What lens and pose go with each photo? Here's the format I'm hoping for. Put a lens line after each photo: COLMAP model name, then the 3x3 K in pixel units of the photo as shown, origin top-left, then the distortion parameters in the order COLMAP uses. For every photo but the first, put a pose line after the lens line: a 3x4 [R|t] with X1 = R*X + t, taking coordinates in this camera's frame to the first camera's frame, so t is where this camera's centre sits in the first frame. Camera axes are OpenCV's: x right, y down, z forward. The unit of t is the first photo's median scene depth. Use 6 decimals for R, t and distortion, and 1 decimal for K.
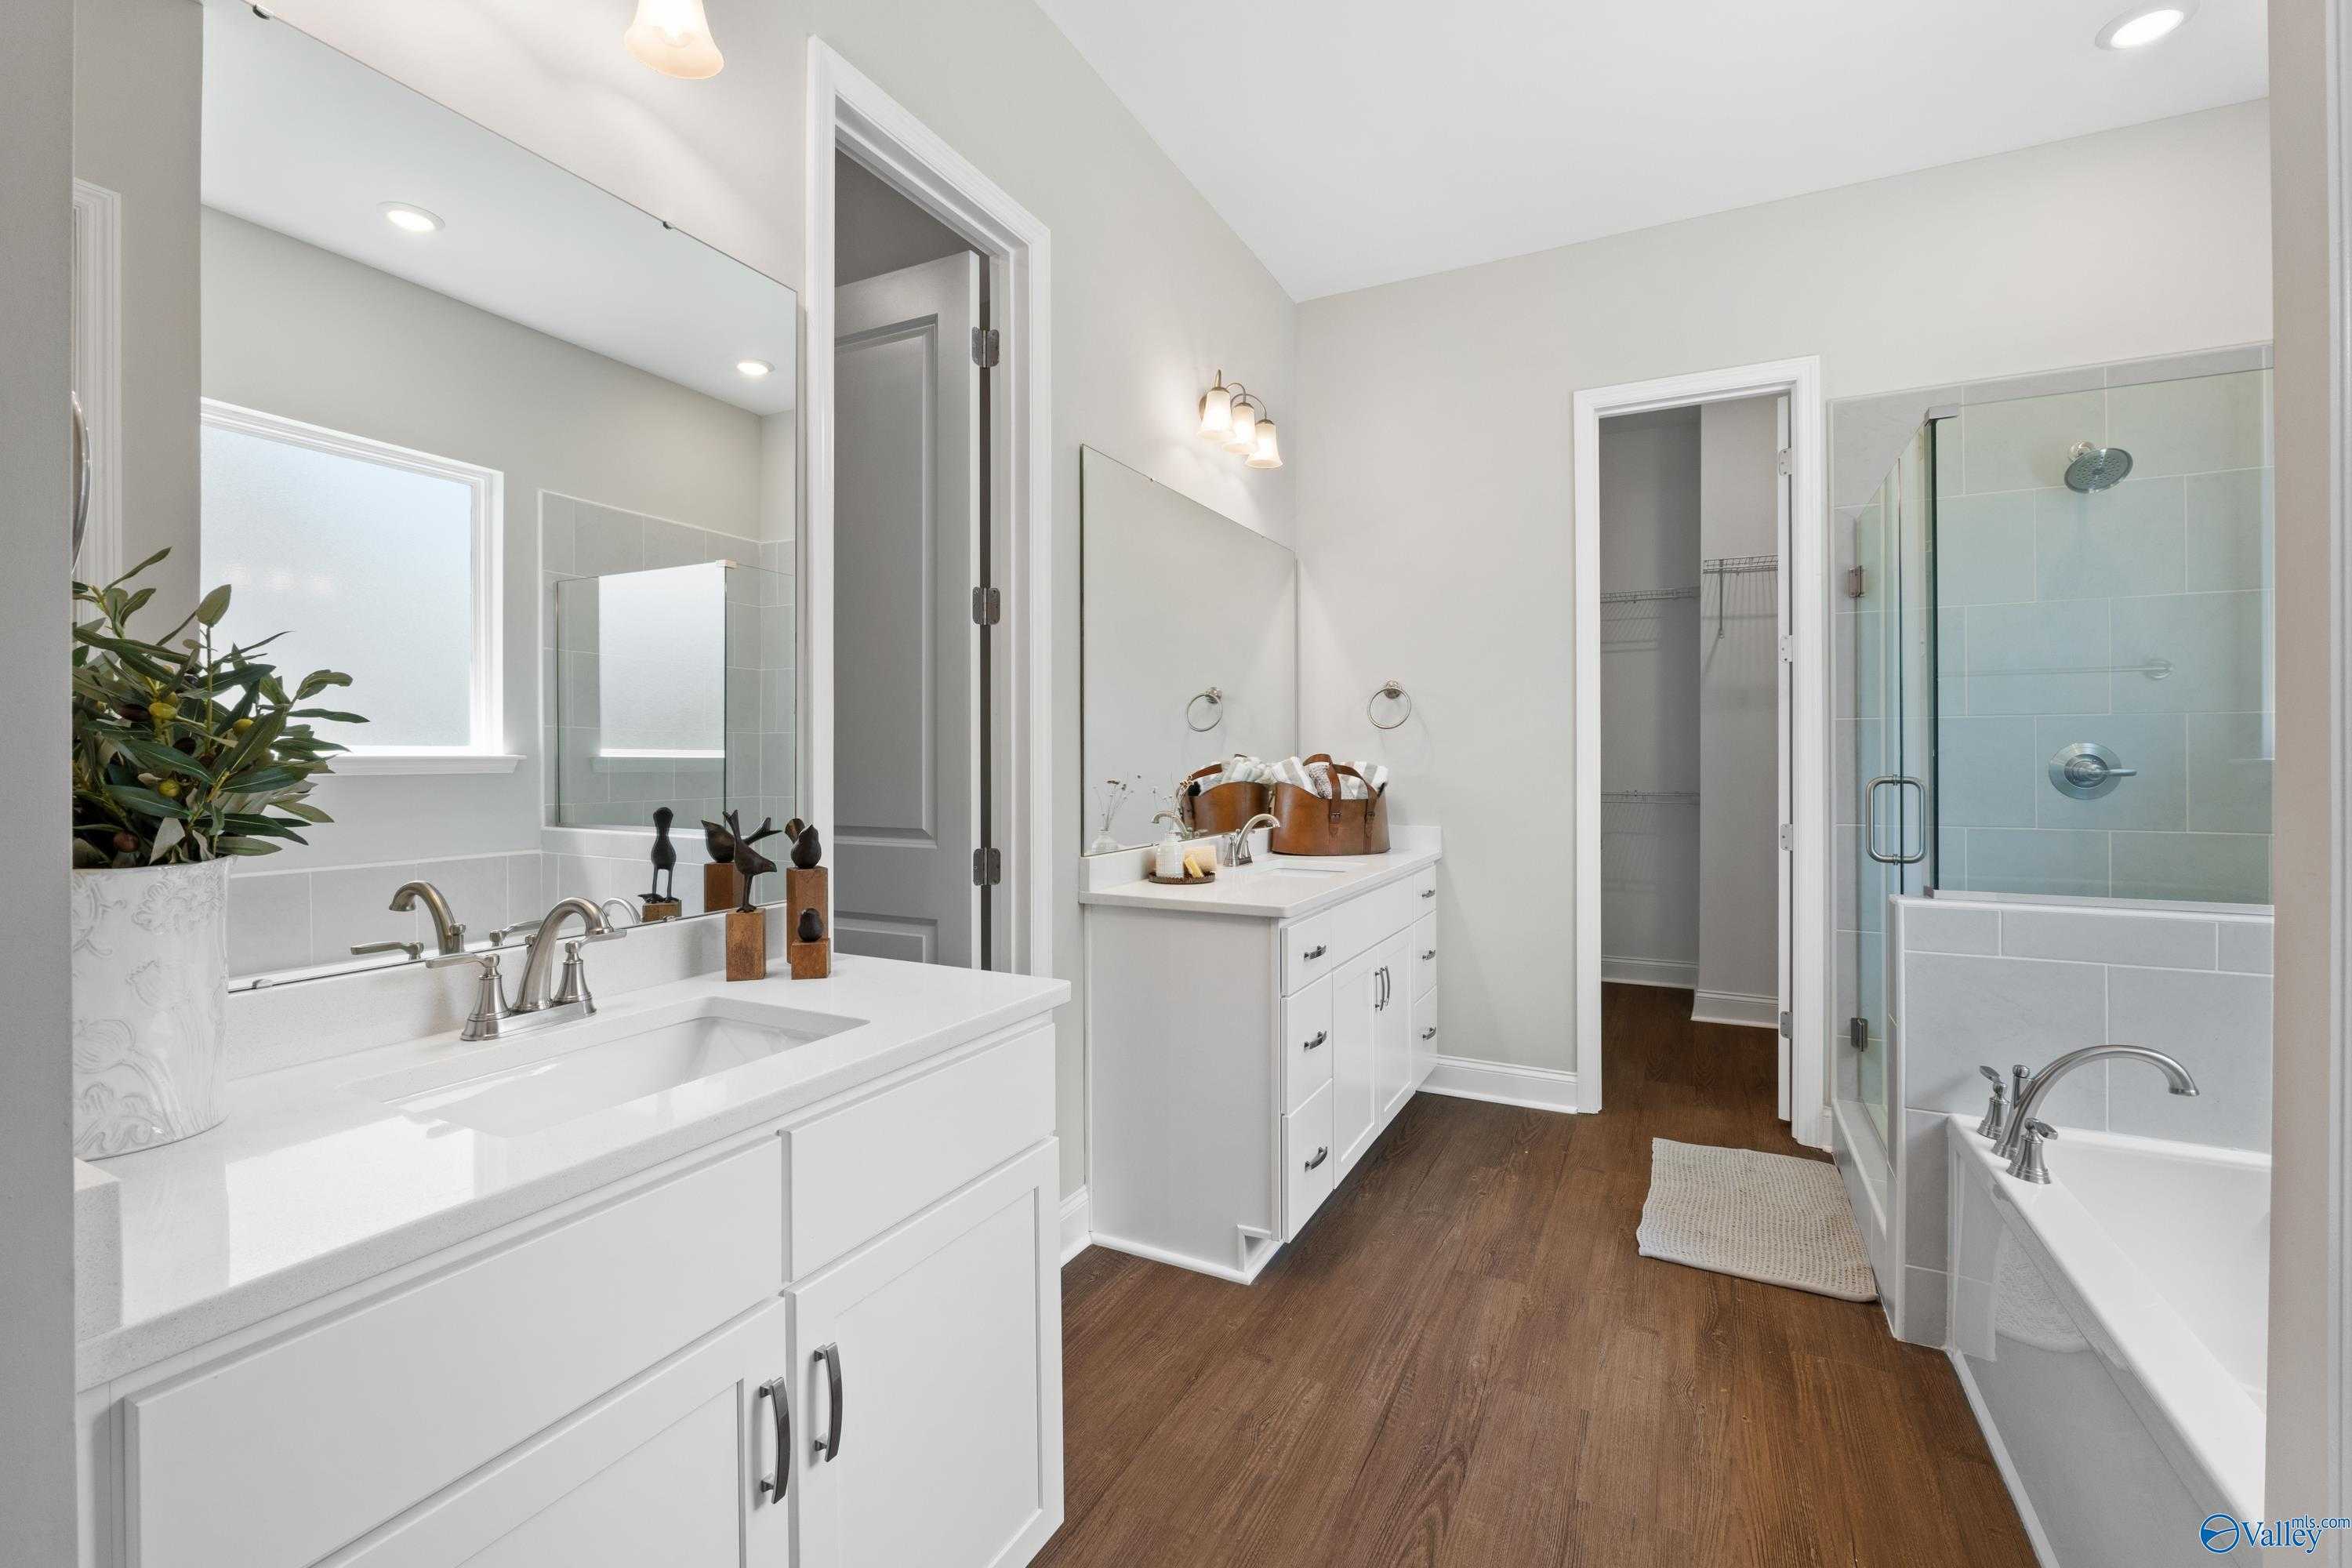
lens RADIAL K [[1006.7, 0, 1176.6], [0, 1006.7, 770.7], [0, 0, 1]] dist [-0.007335, -0.000473]
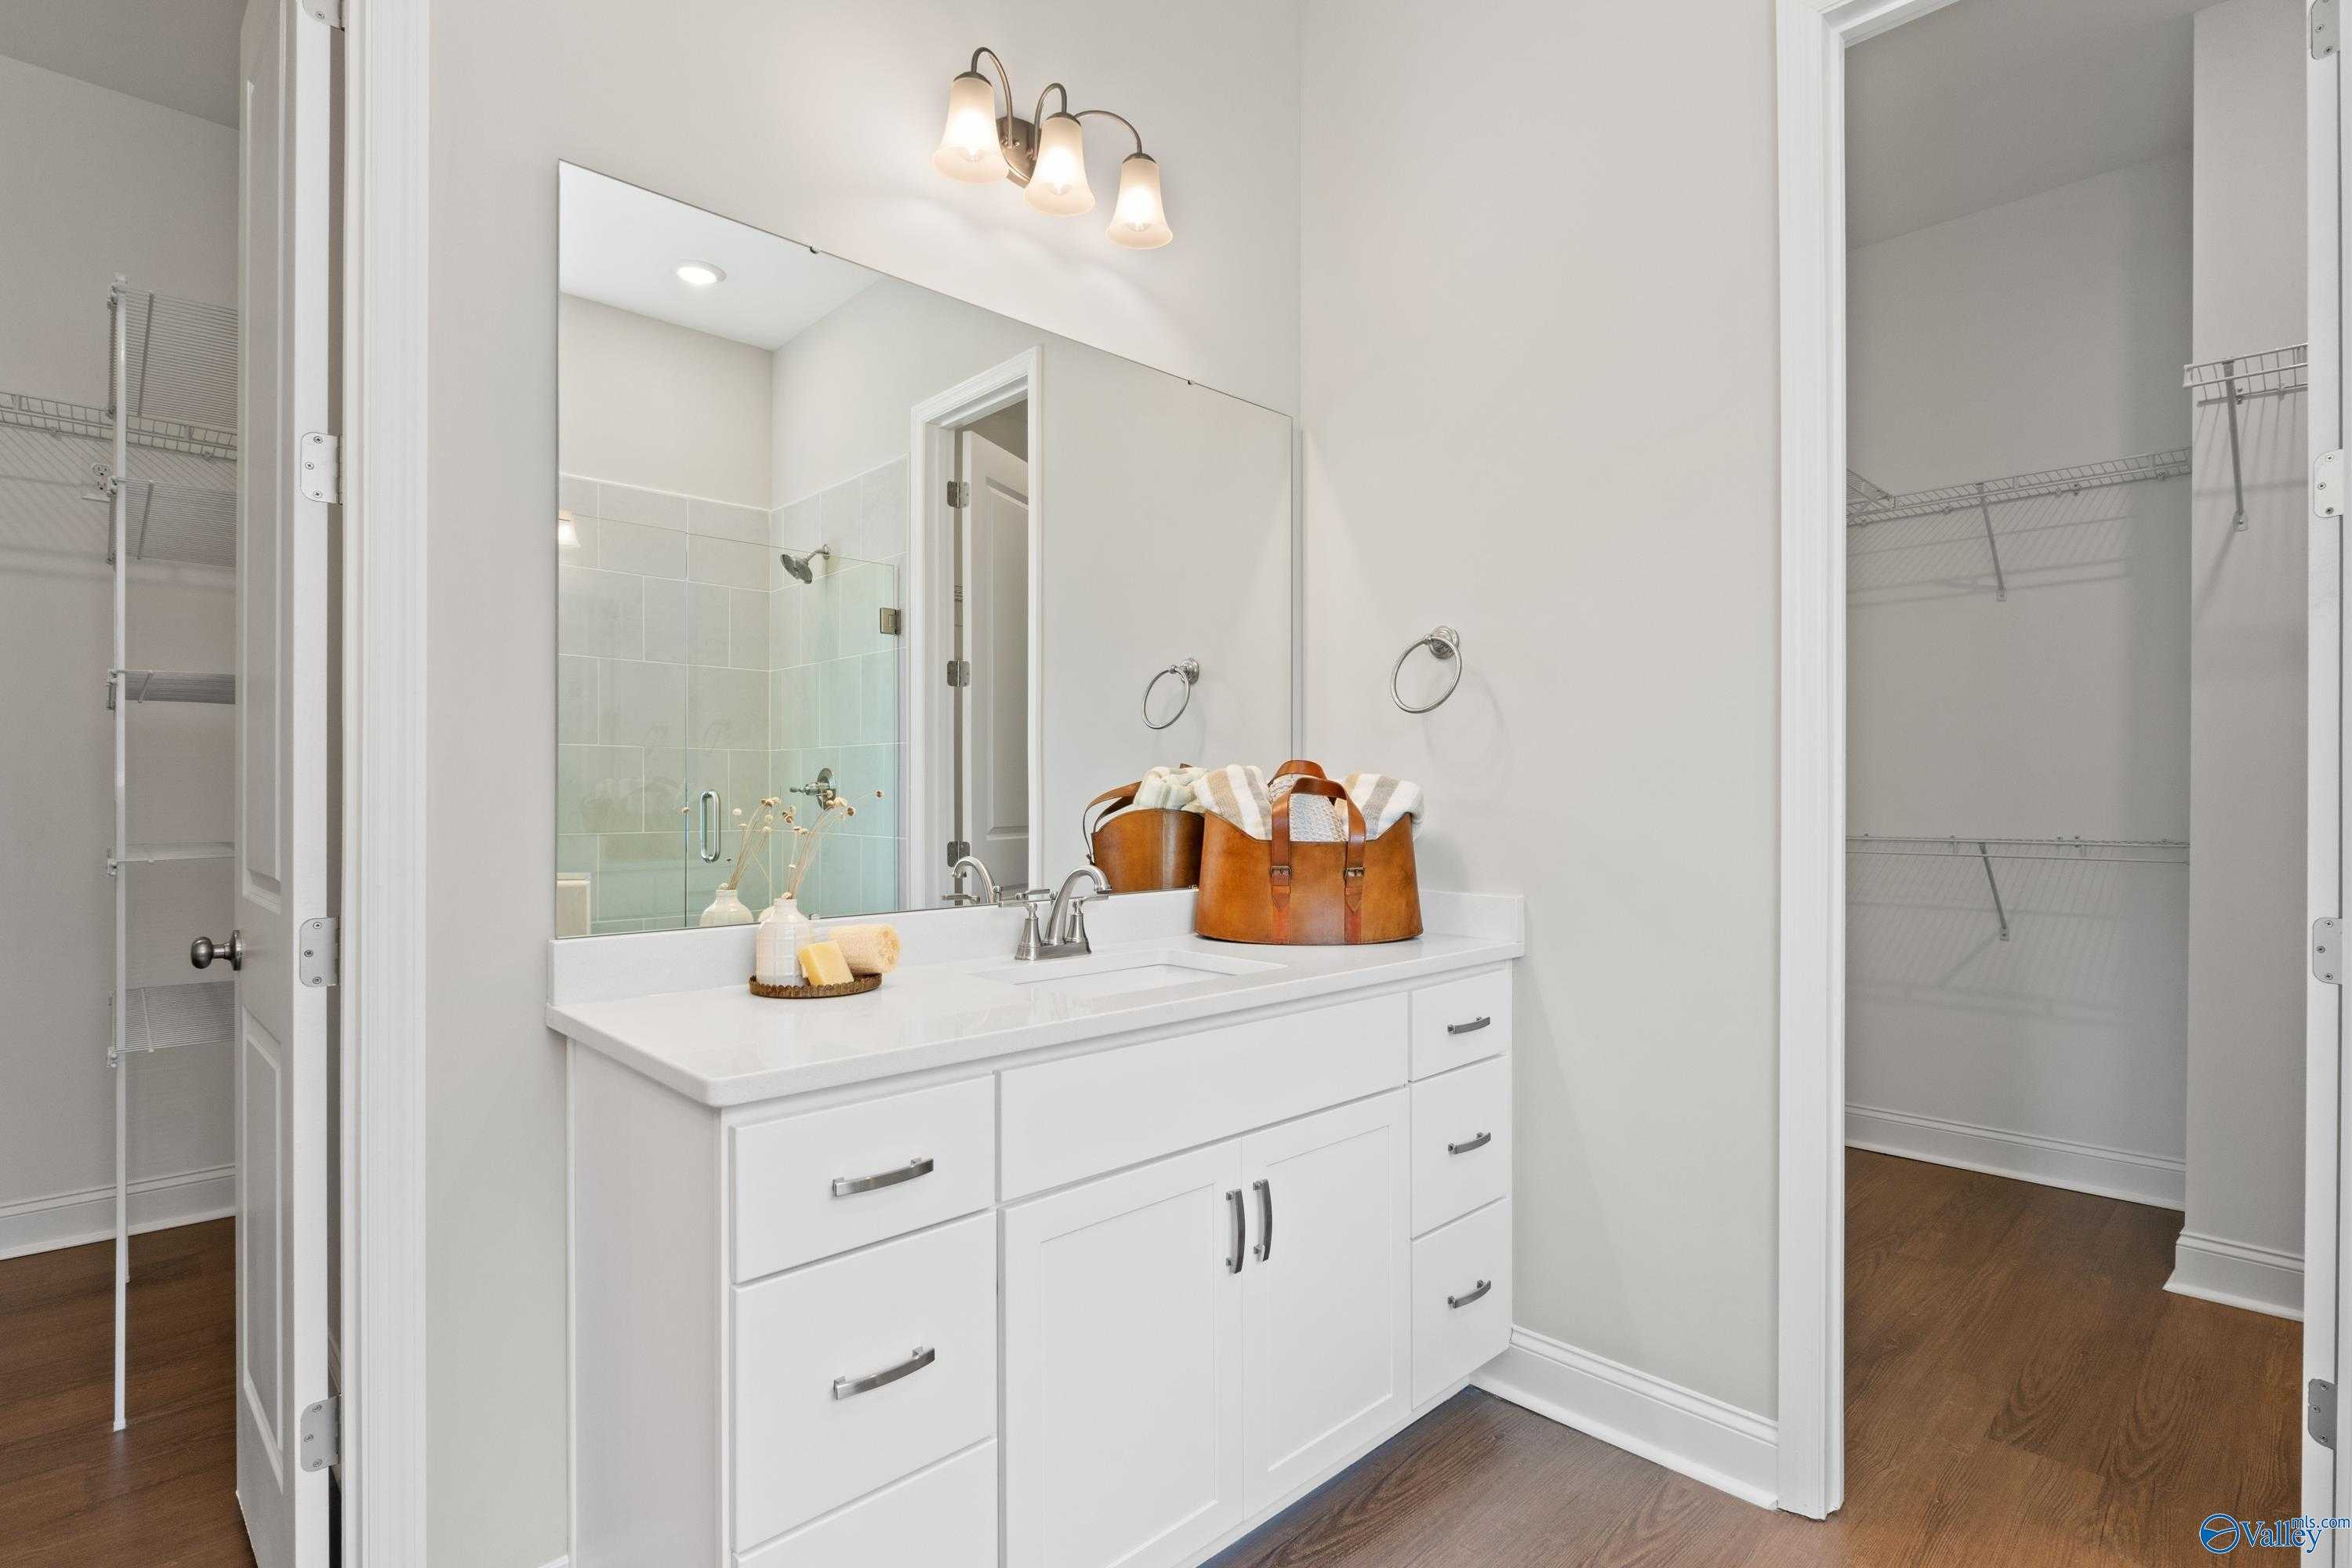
lens RADIAL K [[1145.6, 0, 1183.7], [0, 1145.6, 797.1], [0, 0, 1]] dist [-0.001246, -0.000384]
pose [[0.947428, 0.004397, -0.319940, 0.289456], [-0.006225, 0.999970, -0.004691, 0.007496], [0.319910, 0.006436, 0.947426, 0.374475]]
